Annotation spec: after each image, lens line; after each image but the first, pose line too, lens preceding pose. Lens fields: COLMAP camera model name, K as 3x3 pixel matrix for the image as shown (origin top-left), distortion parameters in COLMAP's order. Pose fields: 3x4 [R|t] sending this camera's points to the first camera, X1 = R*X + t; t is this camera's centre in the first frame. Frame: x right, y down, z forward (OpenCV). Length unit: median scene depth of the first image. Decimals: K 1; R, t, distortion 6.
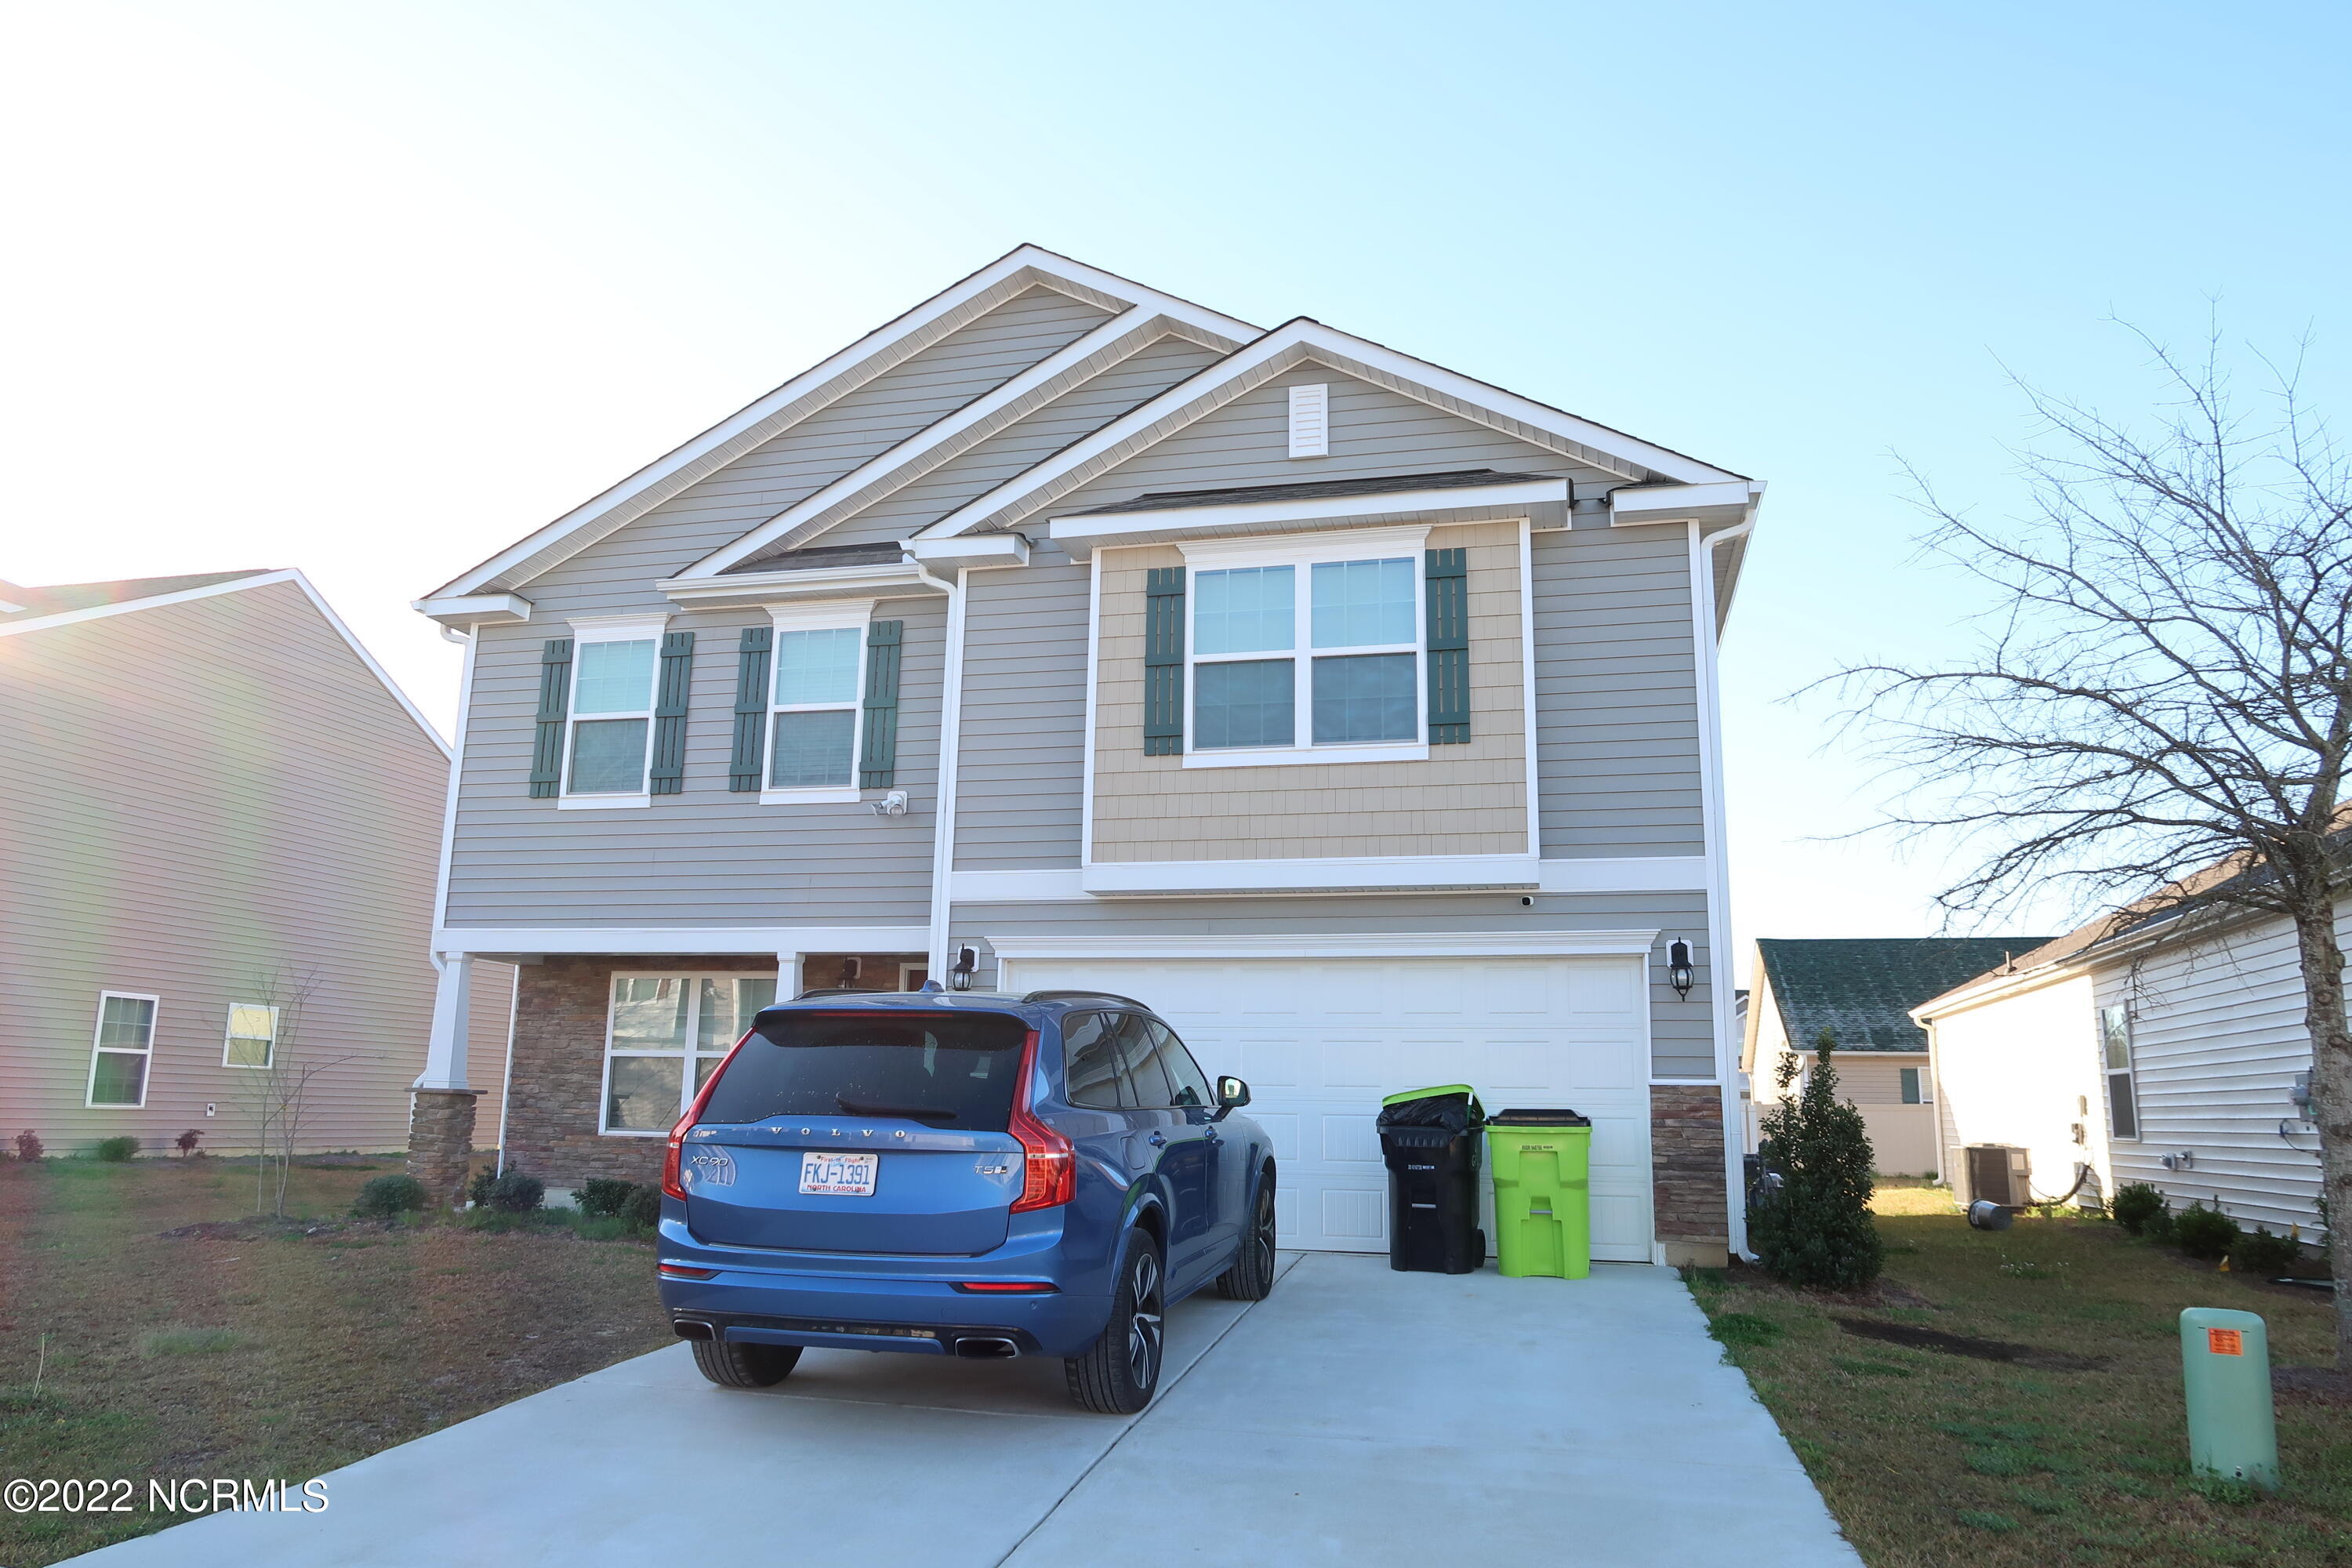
lens RADIAL K [[1615.7, 0, 1182.5], [0, 1615.7, 791.4], [0, 0, 1]] dist [-0.029842, 0.013100]
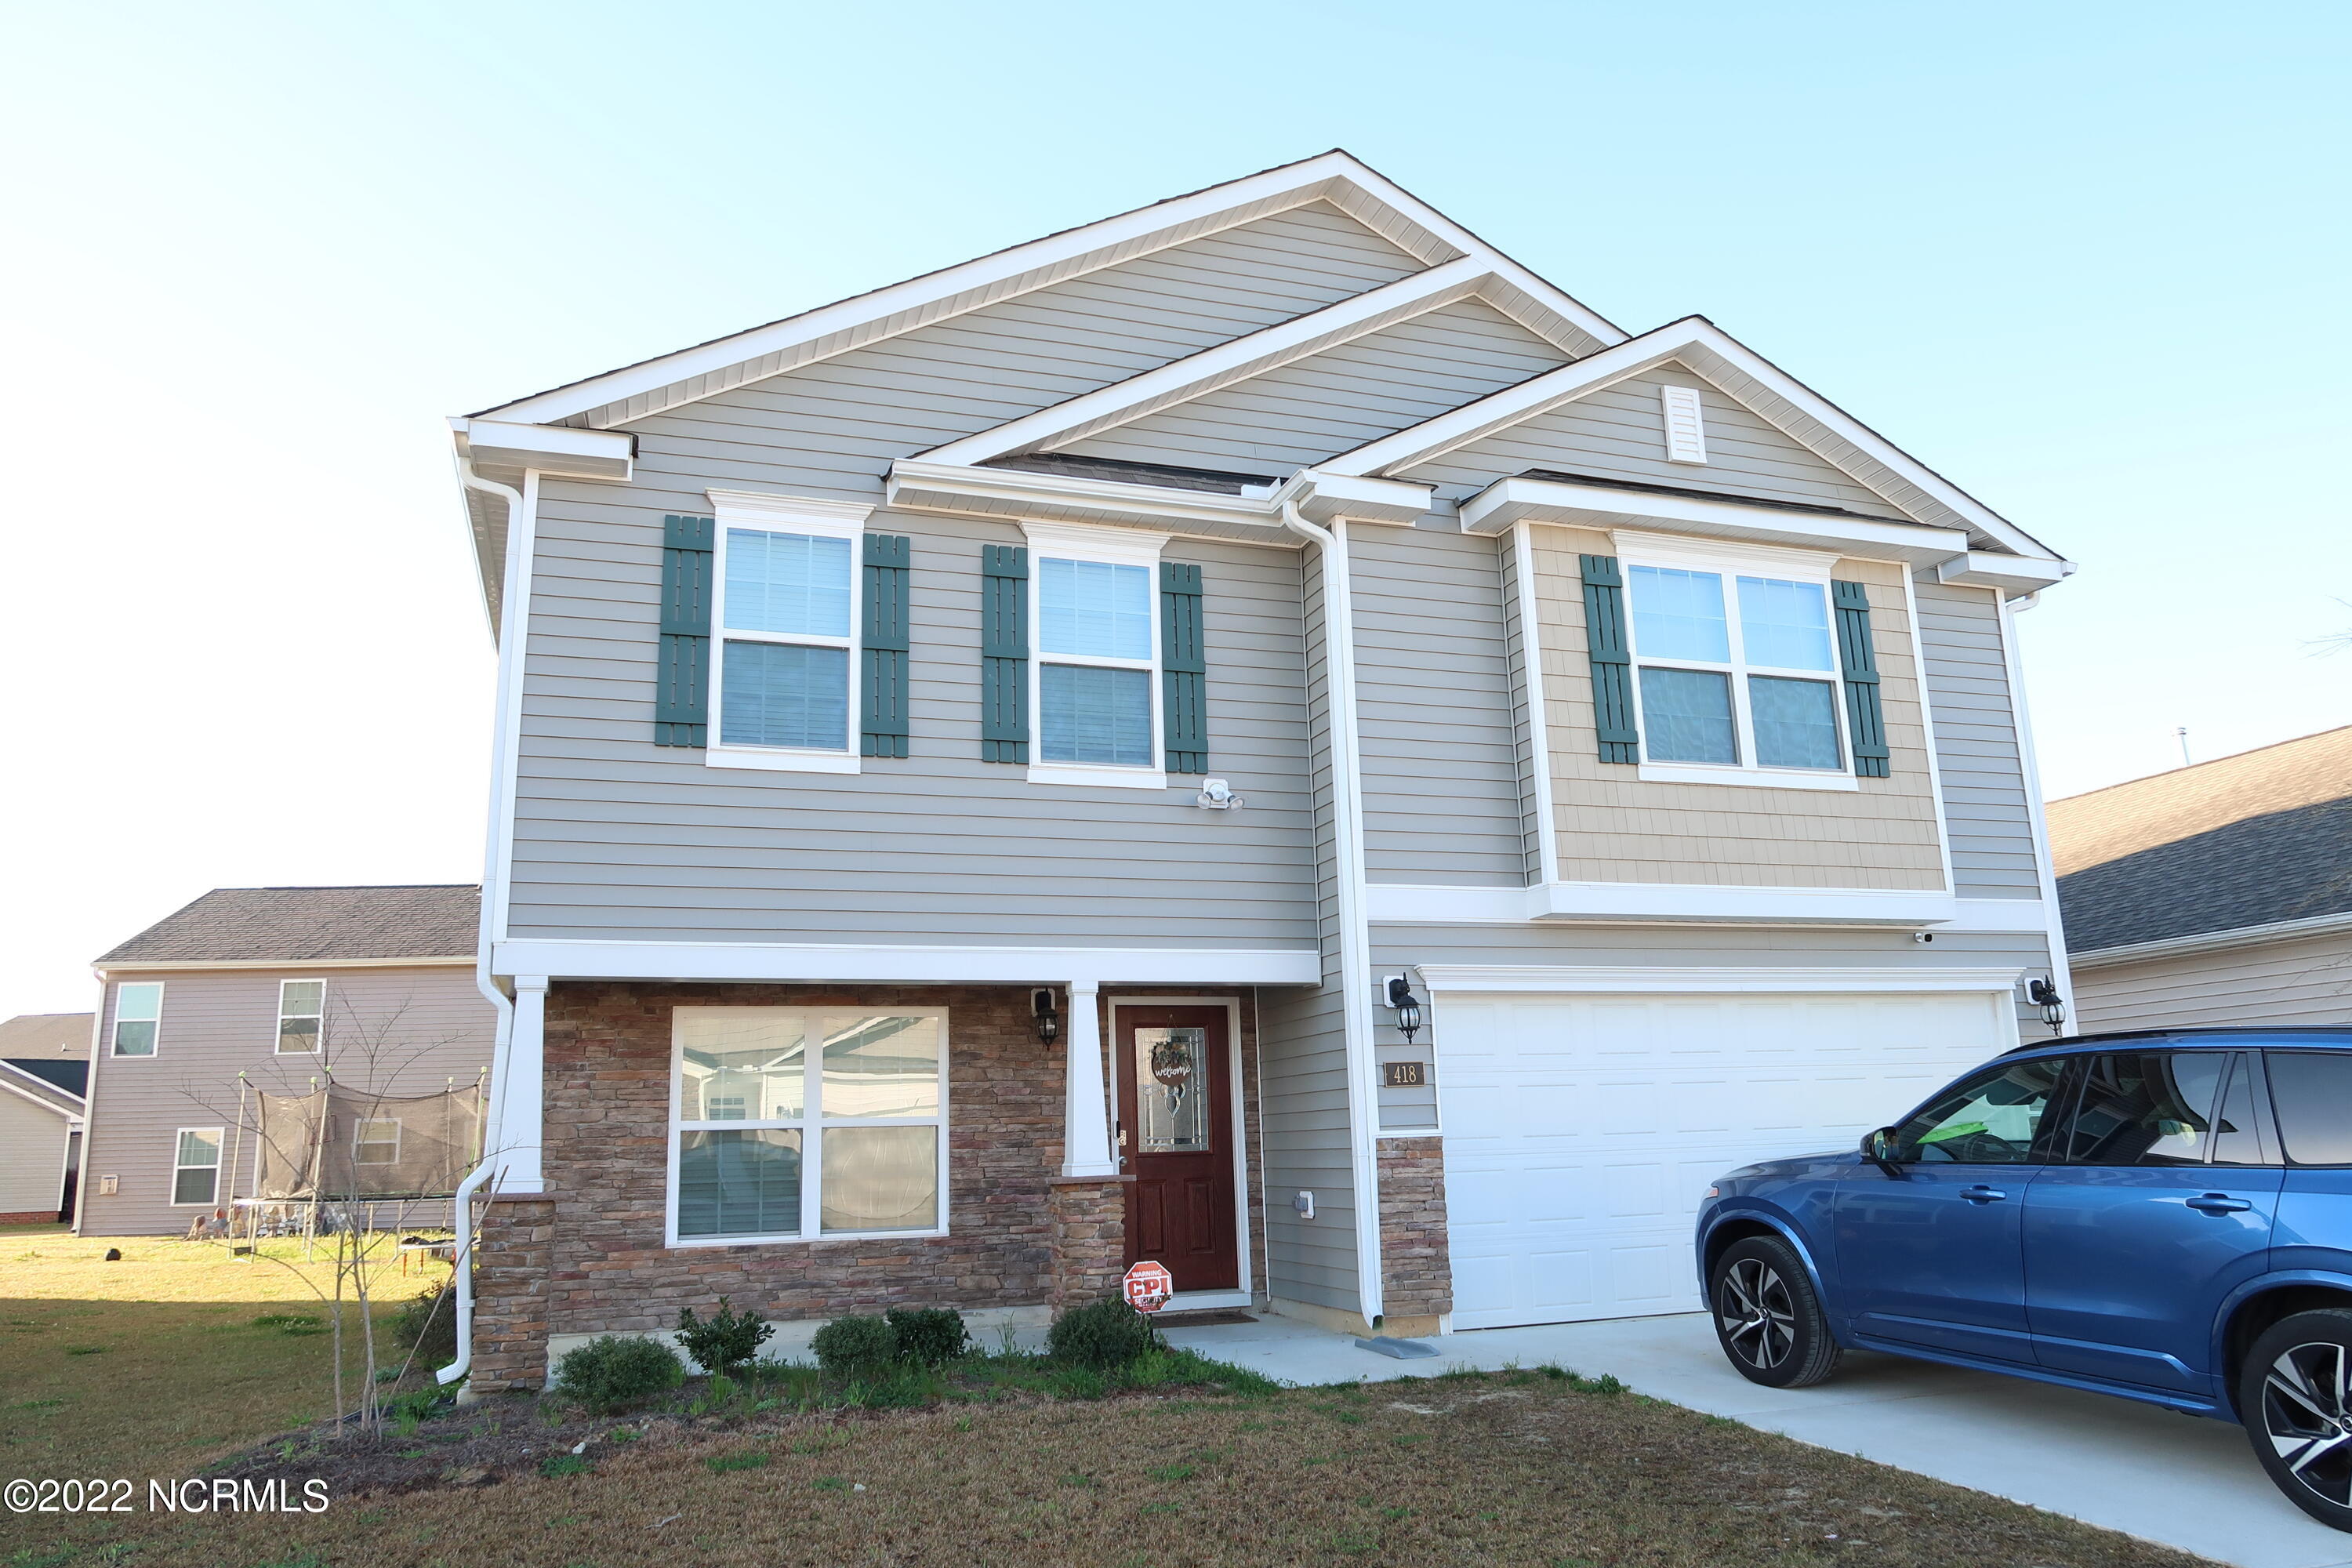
lens RADIAL K [[1615.7, 0, 1167.8], [0, 1615.7, 788.2], [0, 0, 1]] dist [-0.029842, 0.013100]
pose [[0.837261, 0.075896, 0.541510, -0.629986], [-0.061603, 0.997108, -0.044504, 0.041401], [-0.543322, 0.003903, 0.839515, 0.348305]]
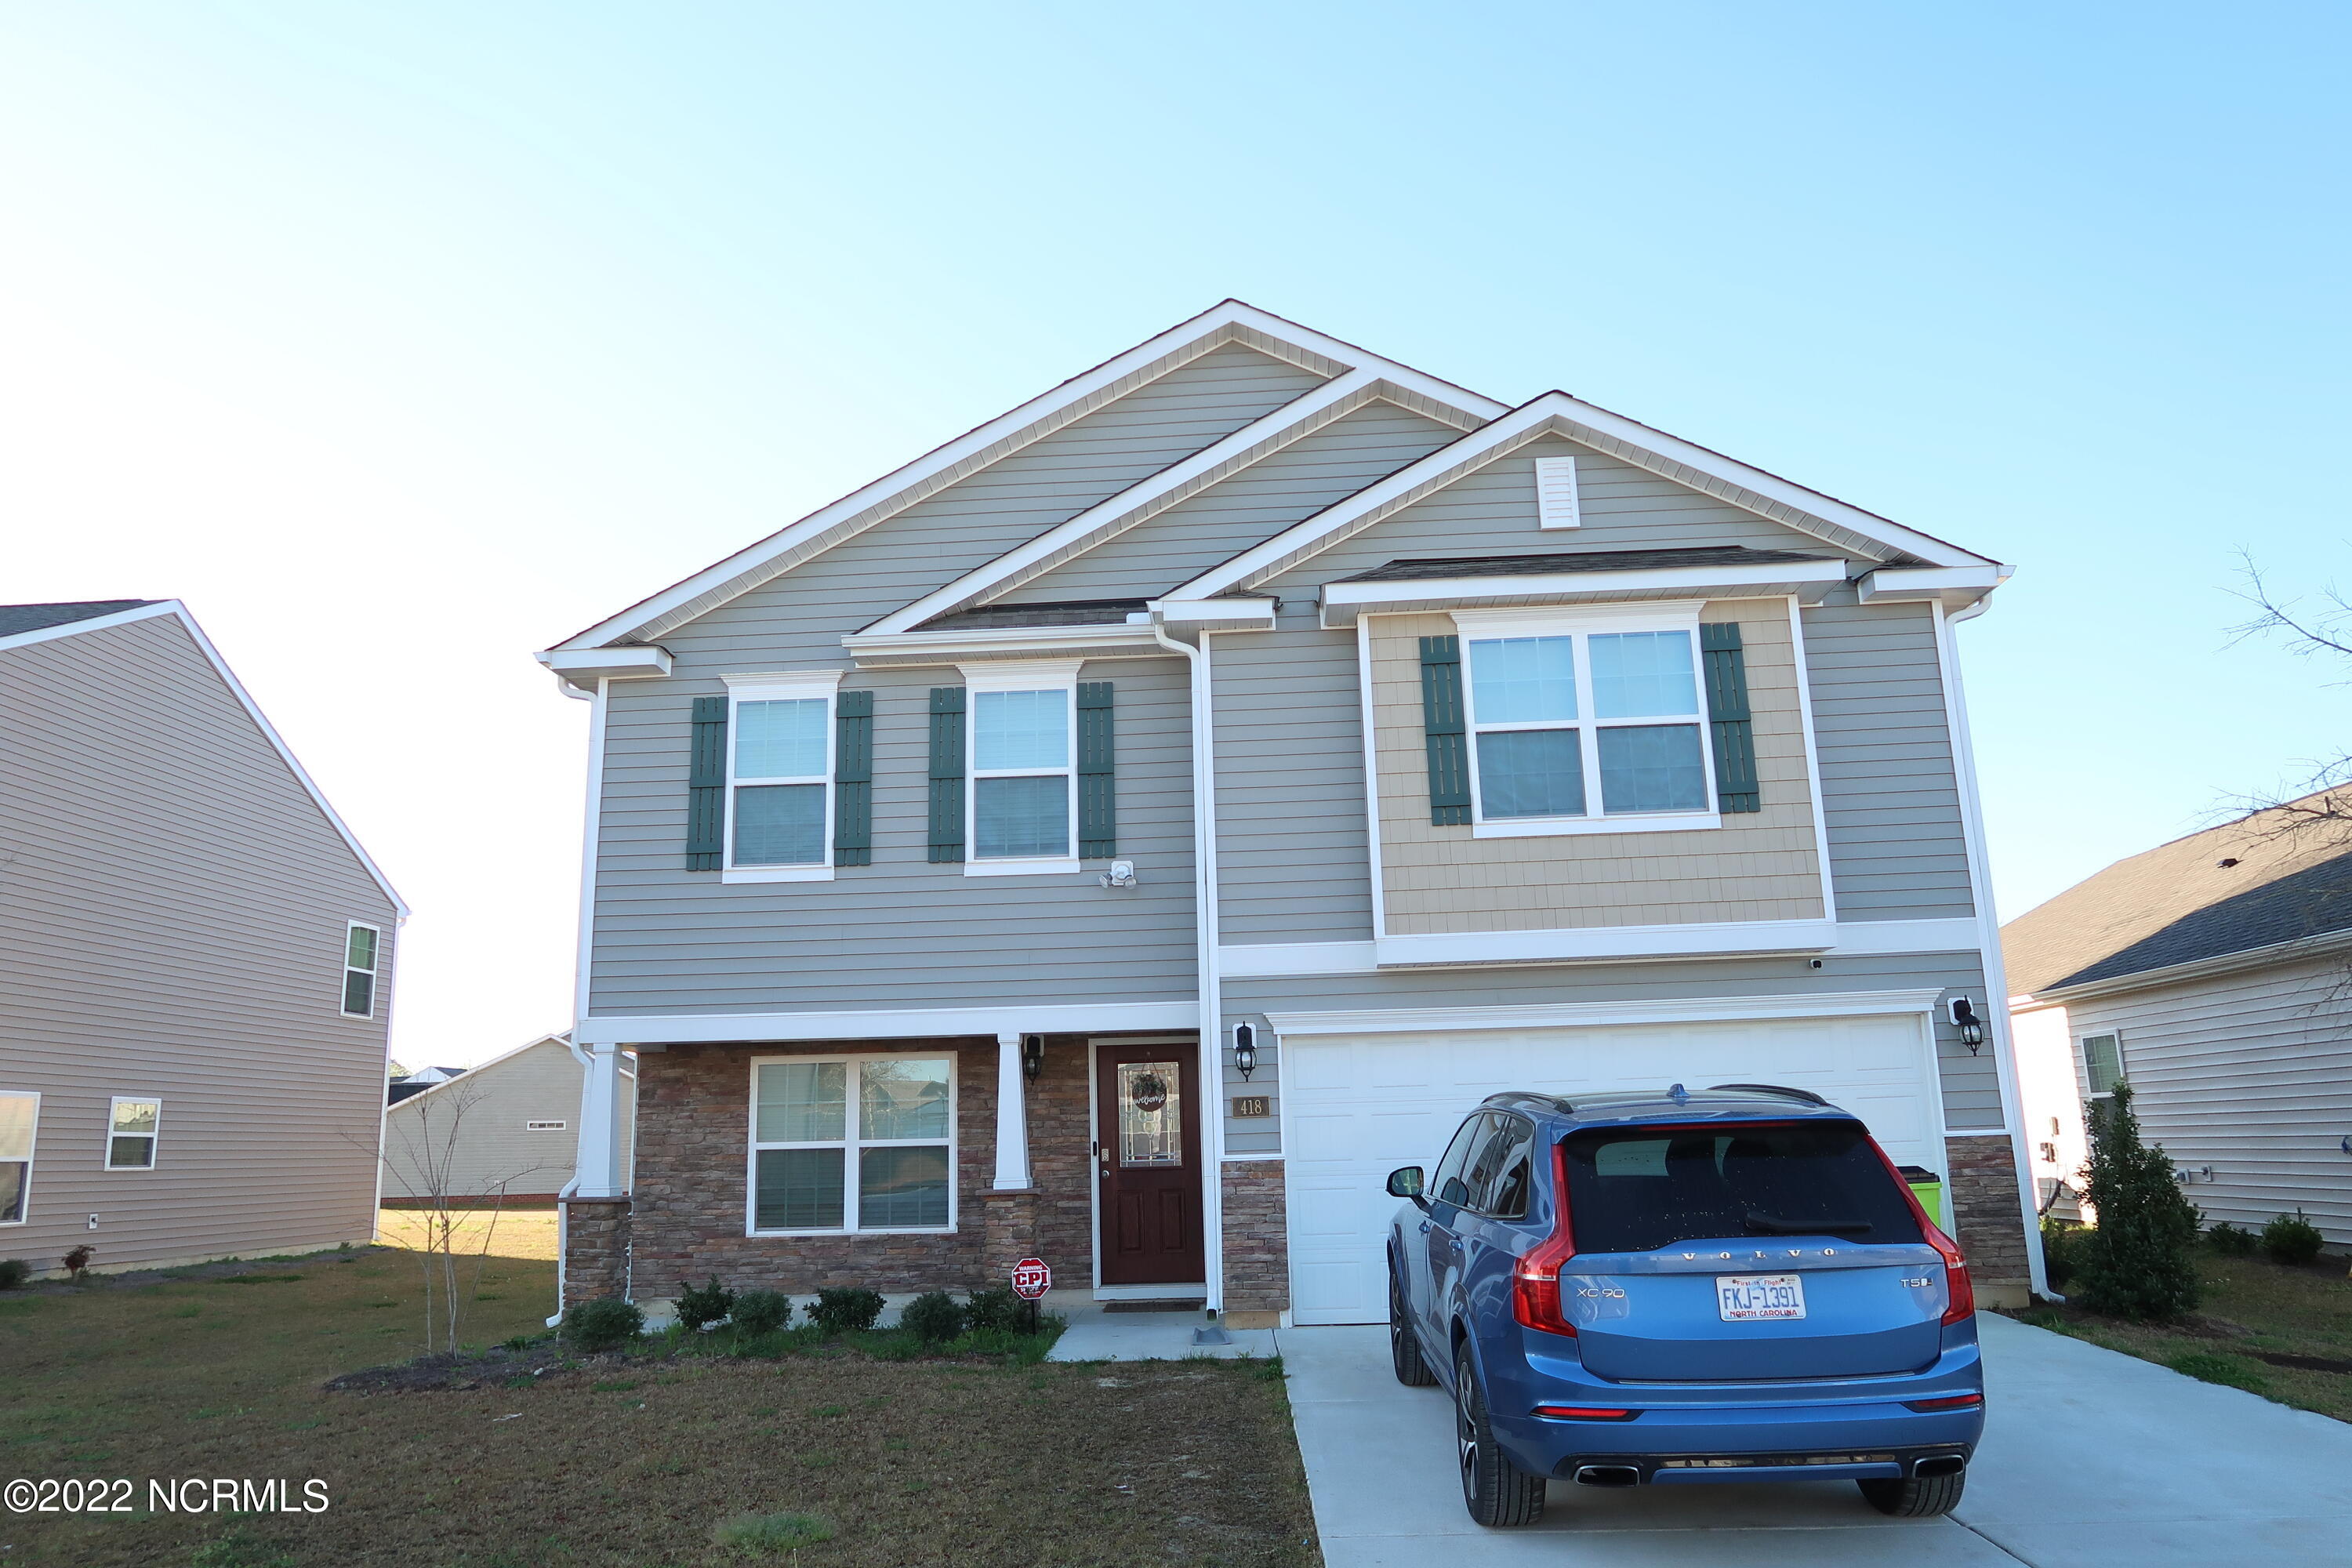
lens RADIAL K [[1615.7, 0, 1173.3], [0, 1615.7, 784.9], [0, 0, 1]] dist [-0.029842, 0.013100]
pose [[0.980939, -0.003430, 0.194285, -0.334929], [0.008073, 0.999700, -0.023113, -0.022816], [-0.194147, 0.024241, 0.980673, 0.052474]]
